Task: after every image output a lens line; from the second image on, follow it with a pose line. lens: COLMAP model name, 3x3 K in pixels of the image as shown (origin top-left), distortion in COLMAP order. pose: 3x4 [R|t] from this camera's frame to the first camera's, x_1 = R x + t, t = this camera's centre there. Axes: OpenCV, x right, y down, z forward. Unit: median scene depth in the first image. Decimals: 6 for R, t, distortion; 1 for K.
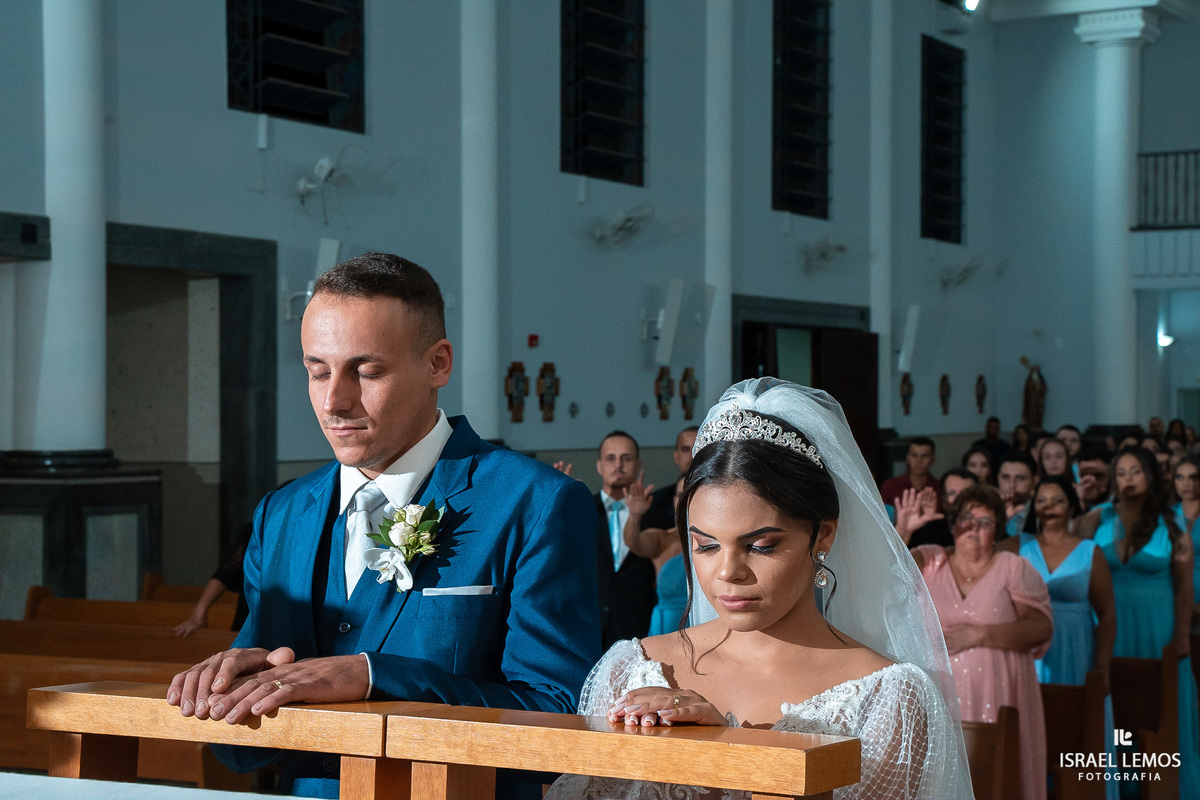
lens RADIAL K [[2162.2, 0, 597.5], [0, 2162.2, 415.6], [0, 0, 1]] dist [0.216225, 0.101755]
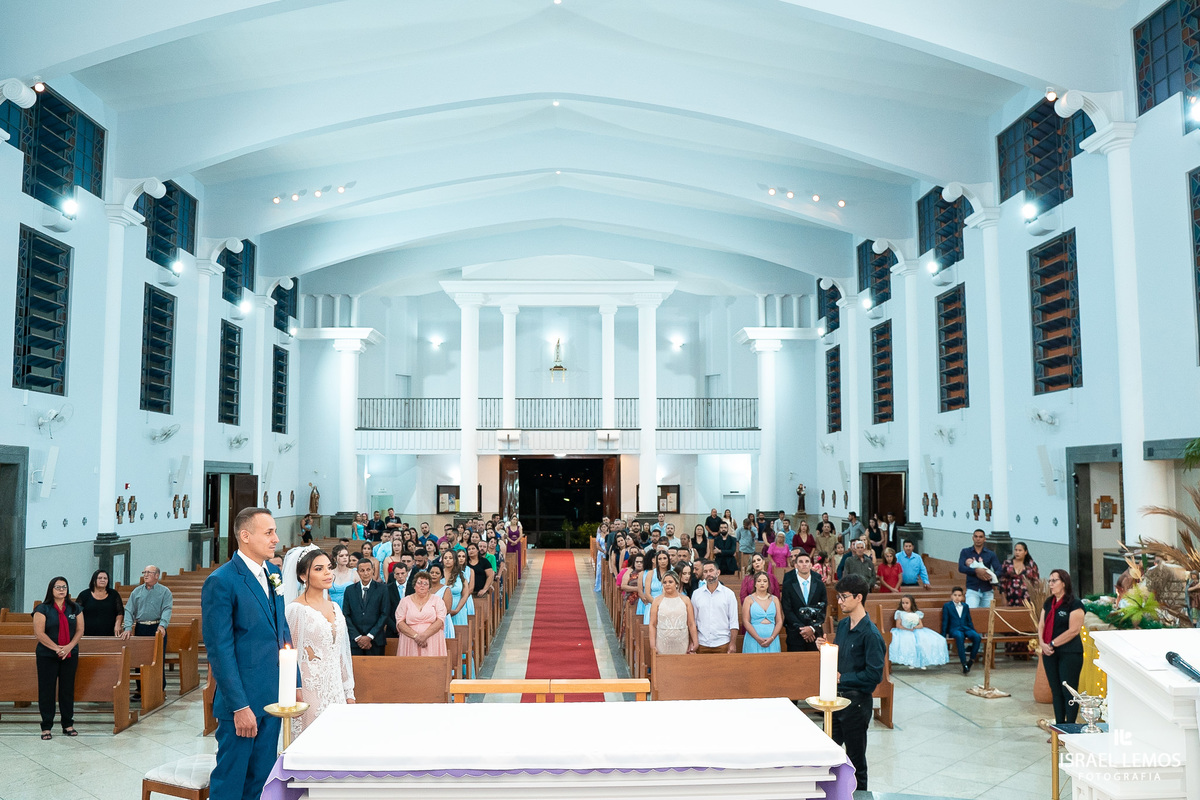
lens RADIAL K [[1016.6, 0, 585.9], [0, 1016.6, 402.4], [0, 0, 1]] dist [-0.122160, 0.090382]
pose [[0.866481, 0.037170, 0.497824, -0.131172], [0.004924, 0.996539, -0.082977, -0.033142], [-0.499186, 0.074349, 0.863299, -0.110818]]
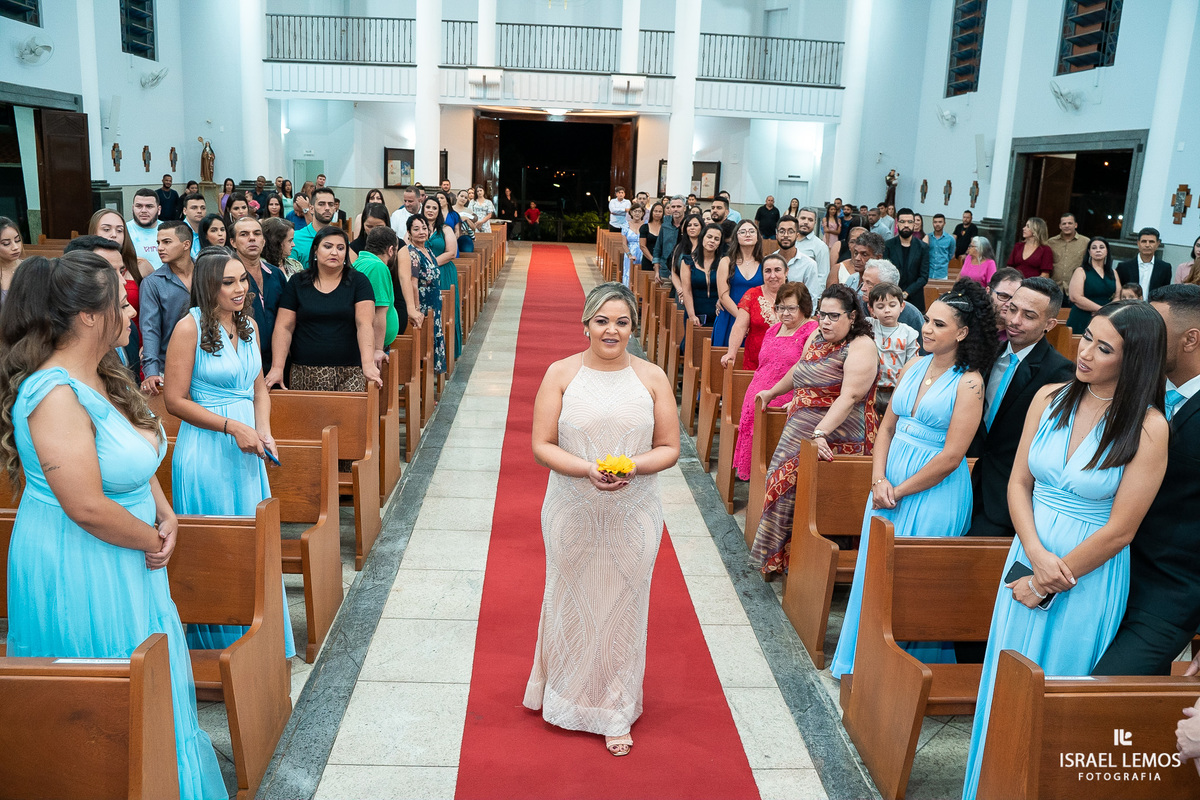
lens RADIAL K [[972.4, 0, 600.0], [0, 972.4, 400.0], [0, 0, 1]] dist [-0.115094, 0.087805]
pose [[0.851988, -0.081618, 0.517160, 0.104830], [-0.040872, 0.974391, 0.221113, -0.006603], [-0.521963, -0.209523, 0.826834, 0.341576]]
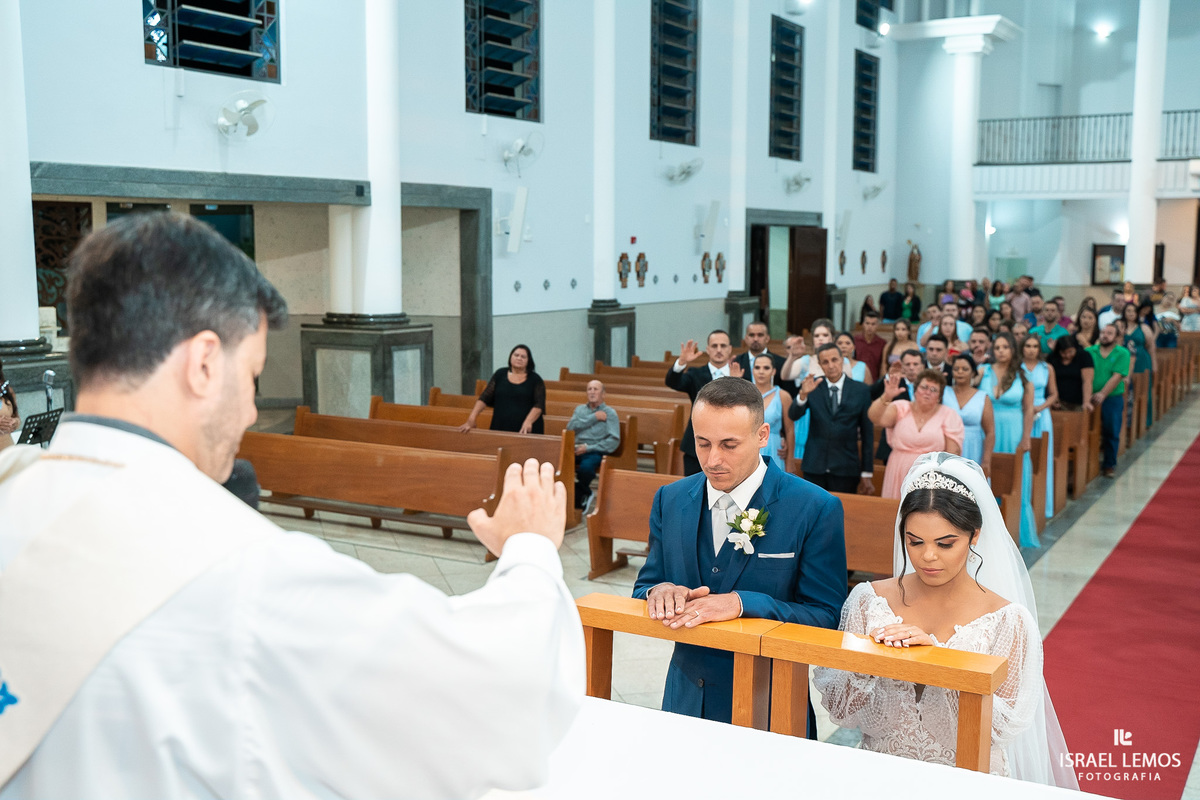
lens RADIAL K [[1270.1, 0, 600.0], [0, 1270.1, 400.0], [0, 0, 1]] dist [-0.008063, 0.003672]
pose [[0.999543, 0.007310, -0.029324, -0.025623], [-0.003857, 0.993230, 0.116104, -0.025376], [0.029974, -0.115937, 0.992804, -0.015730]]
